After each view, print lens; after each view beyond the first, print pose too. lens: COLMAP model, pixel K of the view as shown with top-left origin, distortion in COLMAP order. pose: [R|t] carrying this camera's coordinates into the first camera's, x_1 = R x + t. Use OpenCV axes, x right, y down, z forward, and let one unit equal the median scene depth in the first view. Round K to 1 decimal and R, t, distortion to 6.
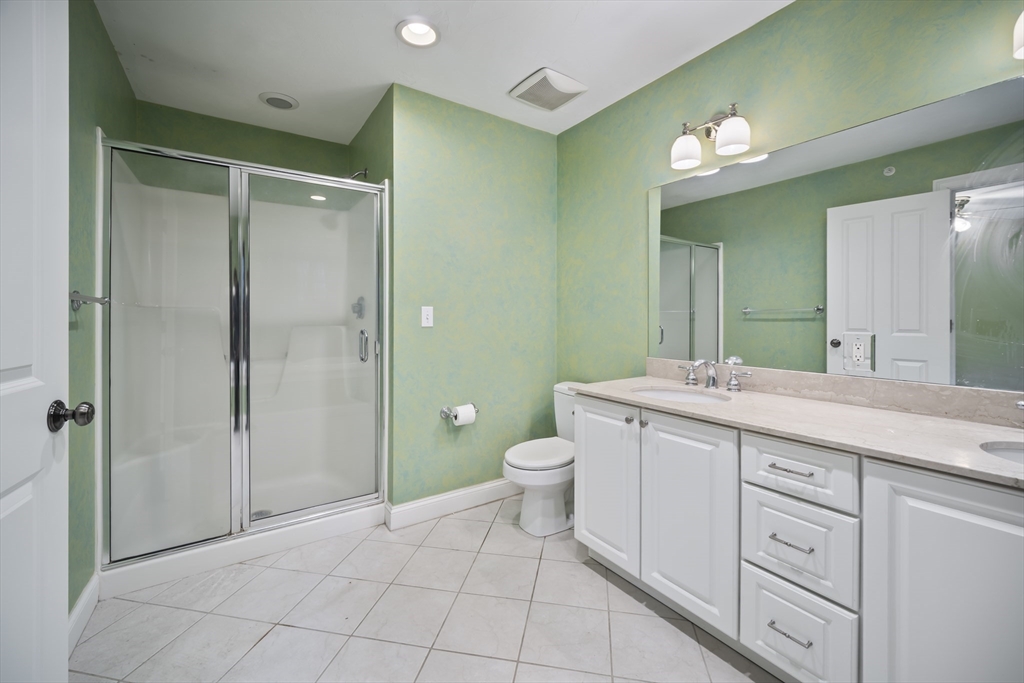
lens RADIAL K [[417.8, 0, 514.0], [0, 417.8, 319.5], [0, 0, 1]] dist [-0.000870, -0.000284]
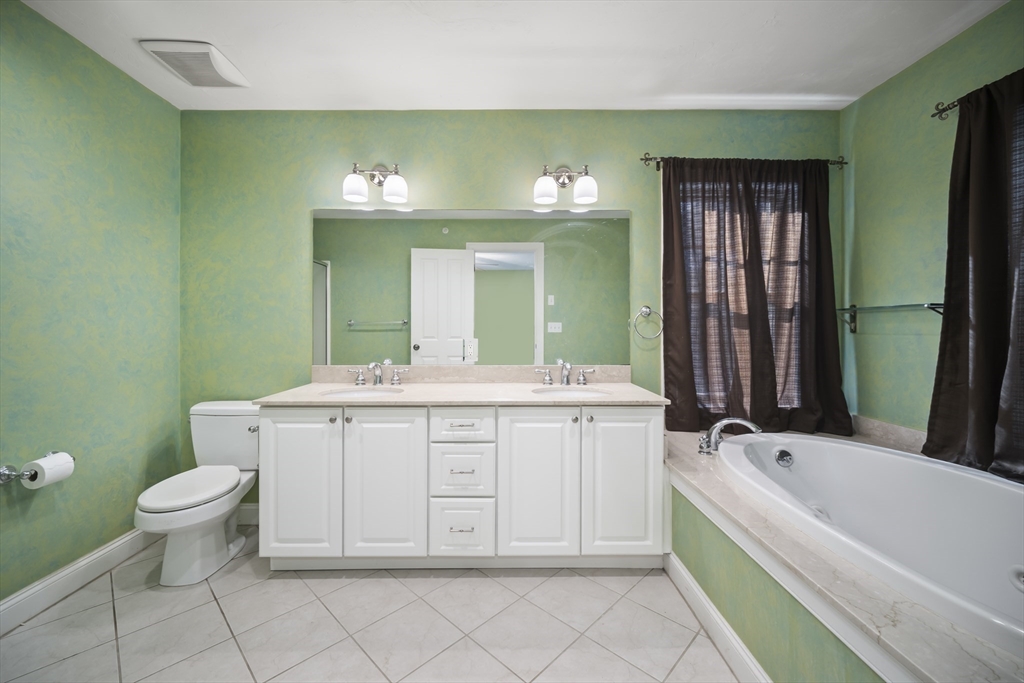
lens RADIAL K [[408.4, 0, 511.9], [0, 408.4, 332.3], [0, 0, 1]] dist [-0.002079, -0.000470]
pose [[0.548960, -0.006505, 0.835824, -0.287196], [0.003249, 0.999979, 0.005649, 0.001186], [-0.835843, -0.000385, 0.548969, -0.001467]]
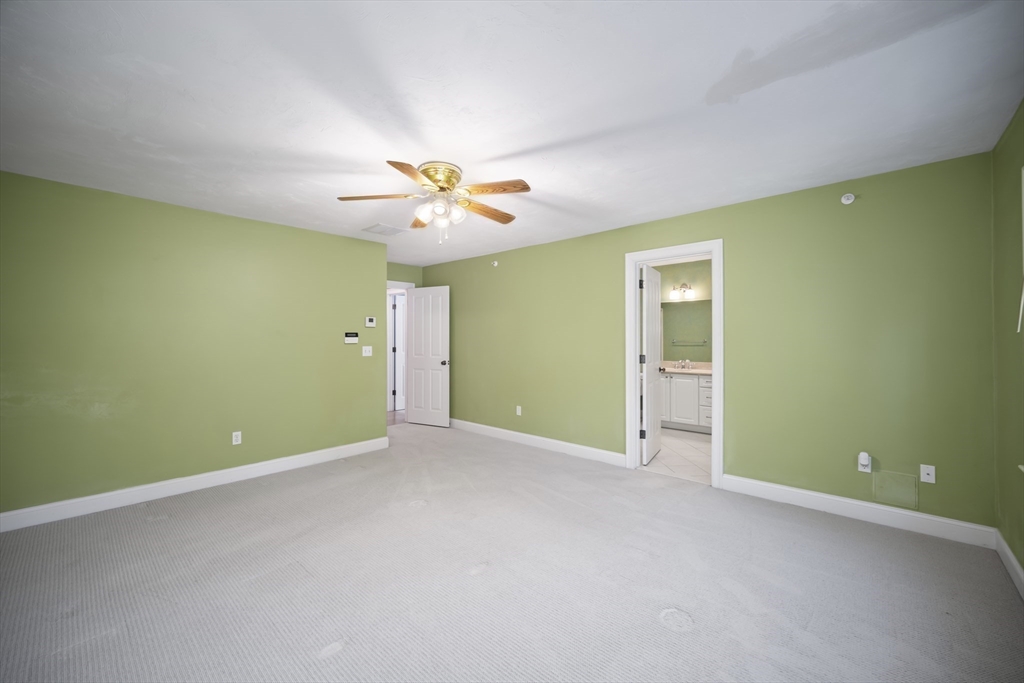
lens RADIAL K [[405.1, 0, 509.8], [0, 405.1, 341.8], [0, 0, 1]] dist [-0.002365, -0.000145]
pose [[0.973771, -0.006469, 0.227440, -1.388314], [0.005345, 0.999970, 0.005557, -0.065045], [-0.227469, -0.004196, 0.973776, -1.575238]]
